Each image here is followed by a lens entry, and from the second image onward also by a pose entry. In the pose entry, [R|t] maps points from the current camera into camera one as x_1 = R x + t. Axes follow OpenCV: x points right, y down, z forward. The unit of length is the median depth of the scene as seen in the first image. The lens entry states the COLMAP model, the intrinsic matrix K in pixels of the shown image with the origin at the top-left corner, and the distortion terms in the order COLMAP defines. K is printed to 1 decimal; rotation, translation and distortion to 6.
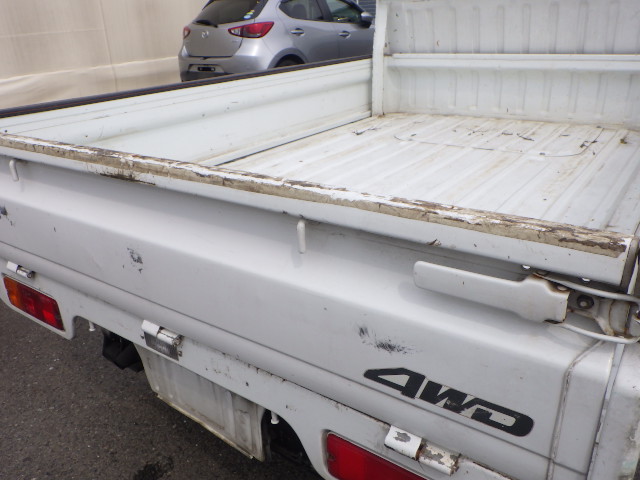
lens RADIAL K [[528.5, 0, 315.4], [0, 528.5, 243.7], [0, 0, 1]] dist [-0.008816, 0.004876]
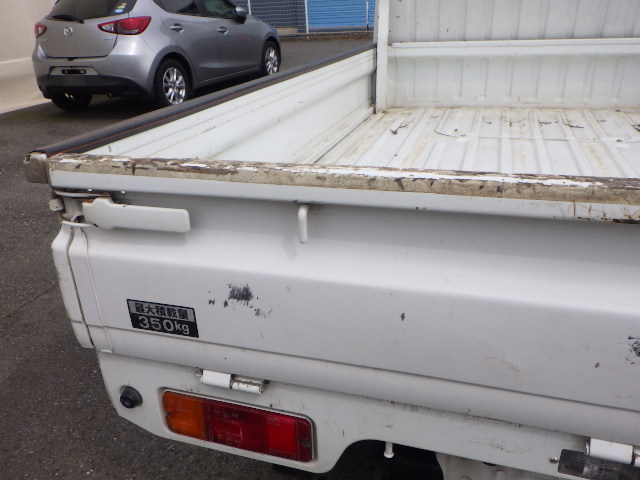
lens RADIAL K [[528.5, 0, 313.4], [0, 528.5, 243.6], [0, 0, 1]] dist [-0.008816, 0.004876]
pose [[0.953220, -0.120828, 0.277078, -0.306442], [0.120533, 0.992543, 0.018164, -0.054347], [-0.277206, 0.016082, 0.960676, 0.186150]]
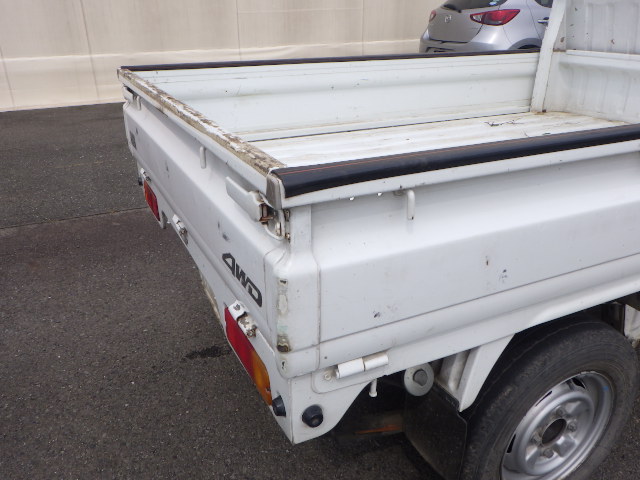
lens RADIAL K [[528.5, 0, 314.7], [0, 528.5, 246.5], [0, 0, 1]] dist [-0.008816, 0.004876]
pose [[0.881043, 0.231080, -0.412754, 0.244948], [-0.217613, 0.972744, 0.080085, 0.012035], [0.420010, 0.019262, 0.907315, -0.059188]]
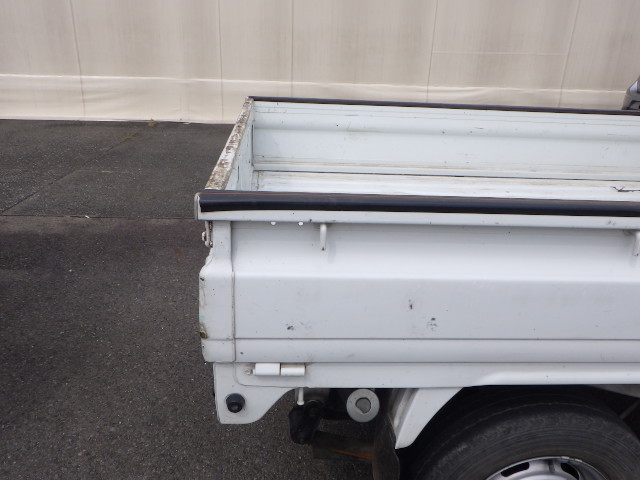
lens RADIAL K [[528.5, 0, 315.3], [0, 528.5, 245.5], [0, 0, 1]] dist [-0.008816, 0.004876]
pose [[0.638621, 0.343759, -0.688472, 0.398825], [-0.365177, 0.922900, 0.122075, -0.033933], [0.677354, 0.173454, 0.714916, -0.013855]]
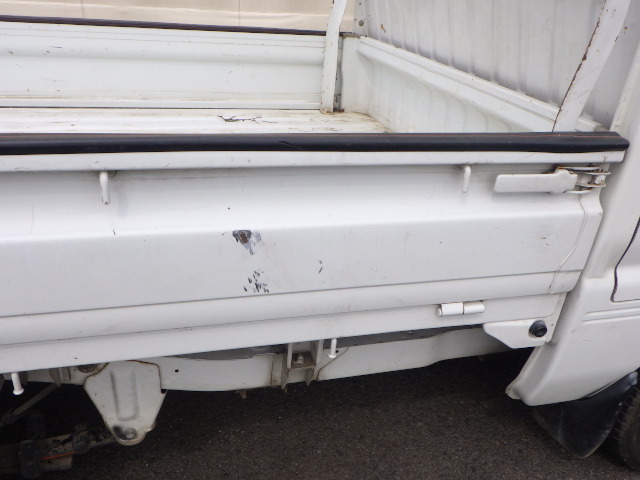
lens RADIAL K [[528.5, 0, 315.9], [0, 528.5, 247.8], [0, 0, 1]] dist [-0.008816, 0.004876]
pose [[0.774169, 0.375242, -0.509760, 0.660335], [-0.339994, 0.925812, 0.165156, -0.199893], [0.533915, 0.045457, 0.844315, 0.375702]]
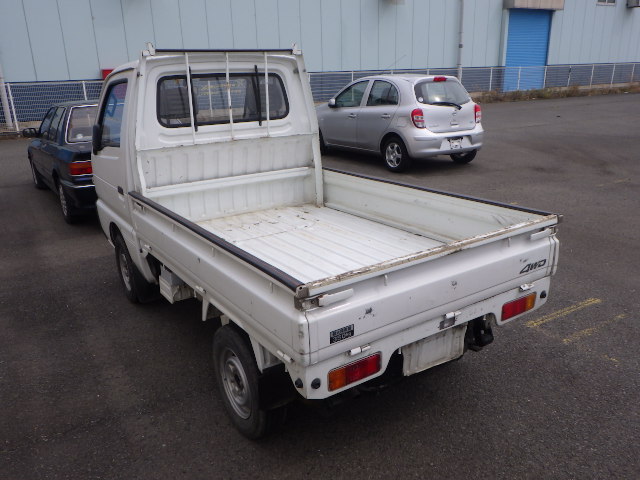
lens RADIAL K [[528.5, 0, 316.9], [0, 528.5, 239.2], [0, 0, 1]] dist [-0.008816, 0.004876]
pose [[0.353148, -0.243000, 0.903459, -0.986978], [0.383512, 0.918416, 0.097113, -0.233886], [-0.853349, 0.312192, 0.417530, 0.159052]]
